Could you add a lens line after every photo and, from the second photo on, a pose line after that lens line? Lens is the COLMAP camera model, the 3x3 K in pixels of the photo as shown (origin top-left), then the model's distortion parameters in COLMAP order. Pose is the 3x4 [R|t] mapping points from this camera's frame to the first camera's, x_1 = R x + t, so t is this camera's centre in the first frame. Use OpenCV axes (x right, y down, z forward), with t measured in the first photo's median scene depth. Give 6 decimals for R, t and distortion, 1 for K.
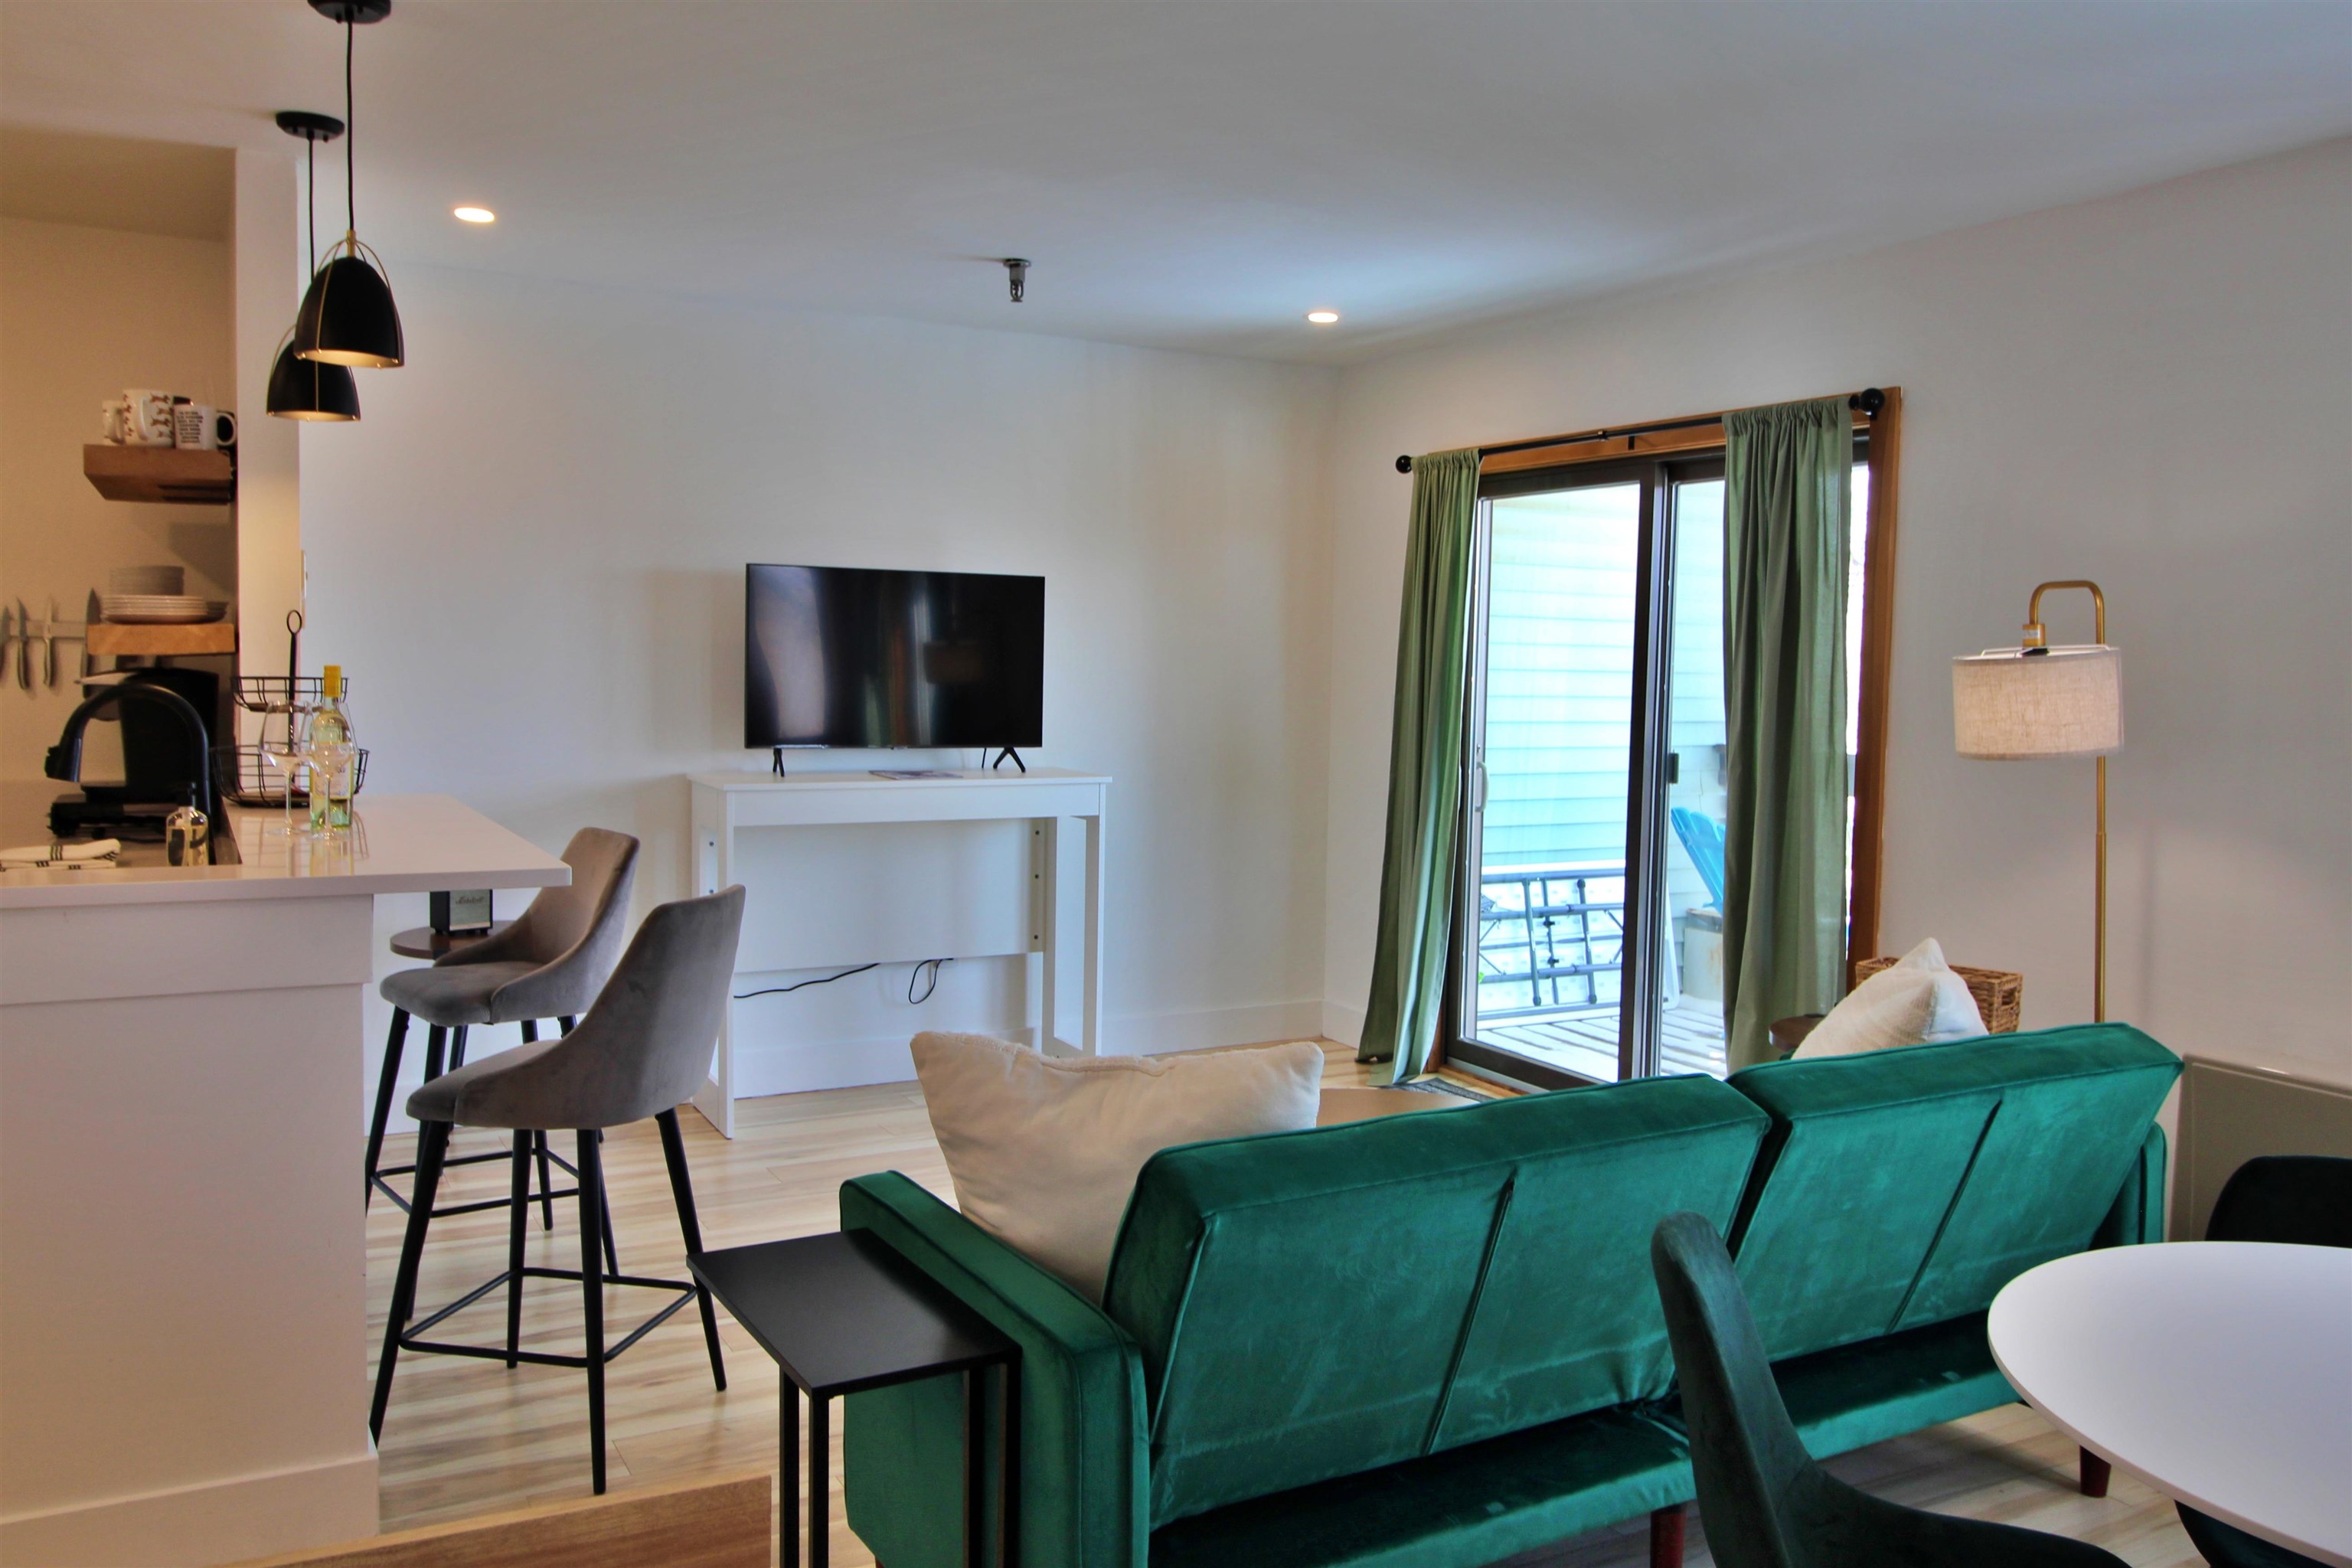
lens RADIAL K [[1810.9, 0, 1185.7], [0, 1810.9, 769.5], [0, 0, 1]] dist [0.005203, -0.002253]
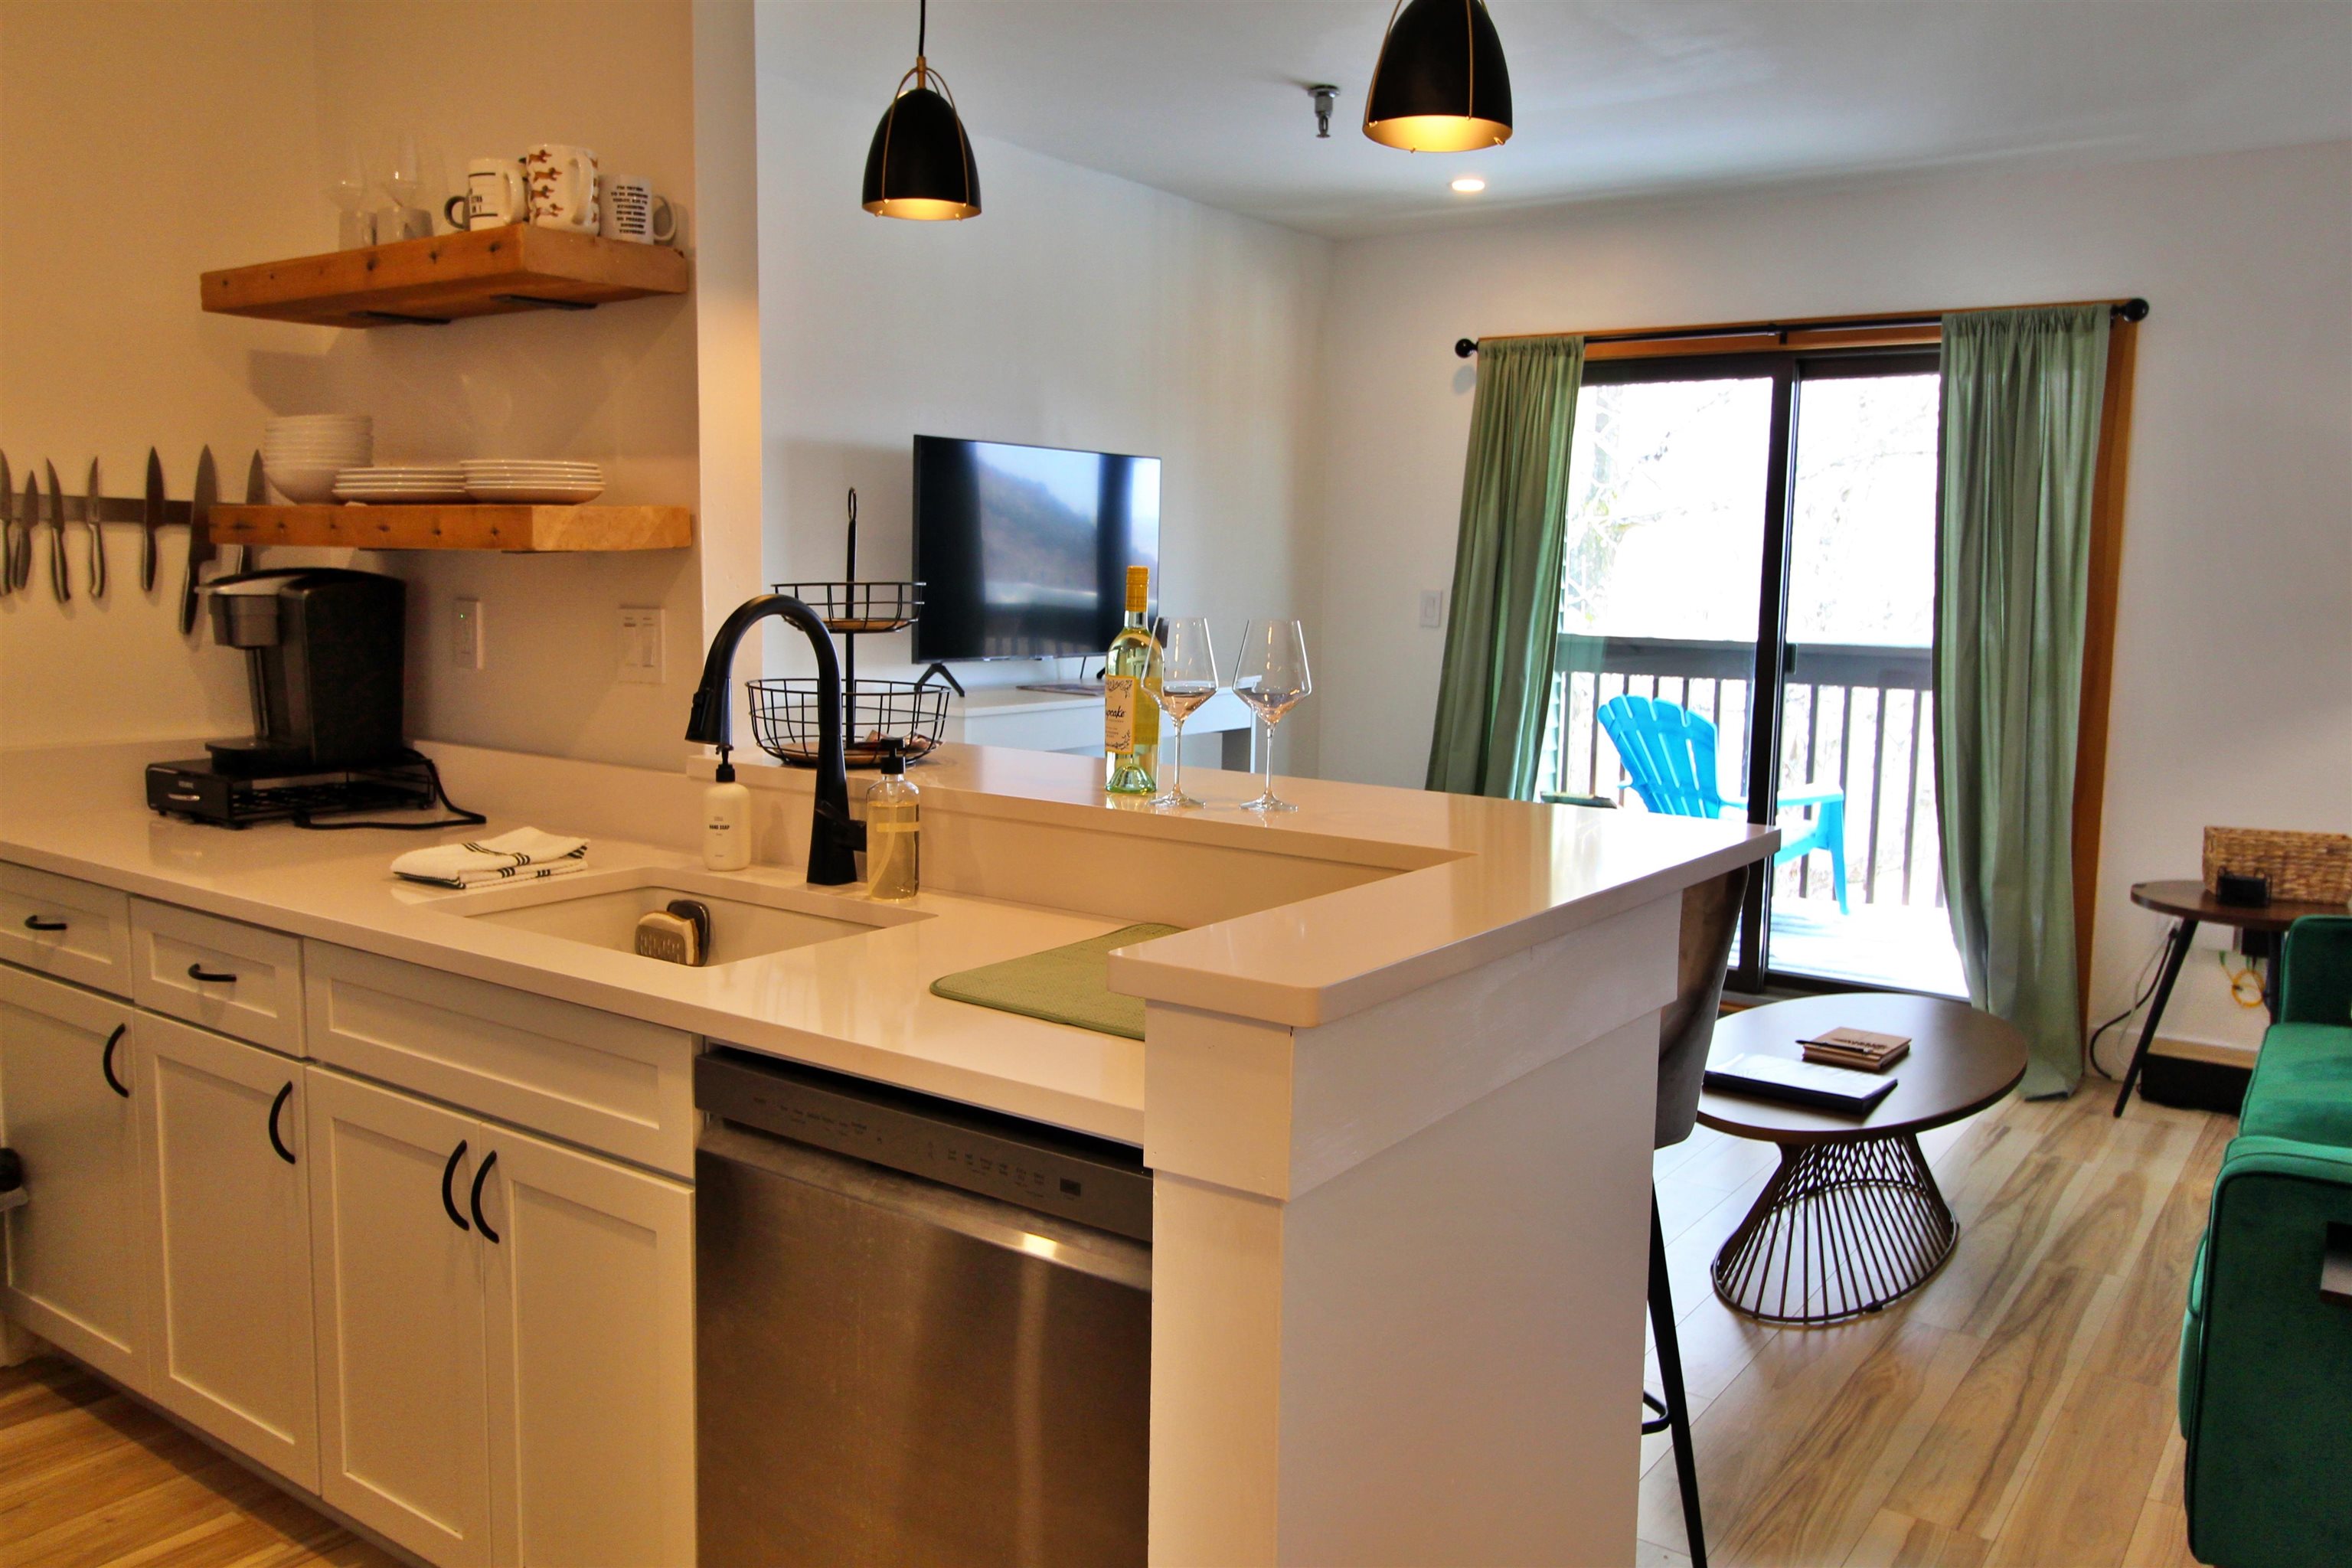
lens RADIAL K [[1810.9, 0, 1185.7], [0, 1810.9, 769.5], [0, 0, 1]] dist [0.005203, -0.002253]
pose [[0.900537, -0.053330, 0.431496, -0.653287], [0.026861, 0.997377, 0.067209, -0.021158], [-0.433948, -0.048934, 0.899608, 0.291147]]
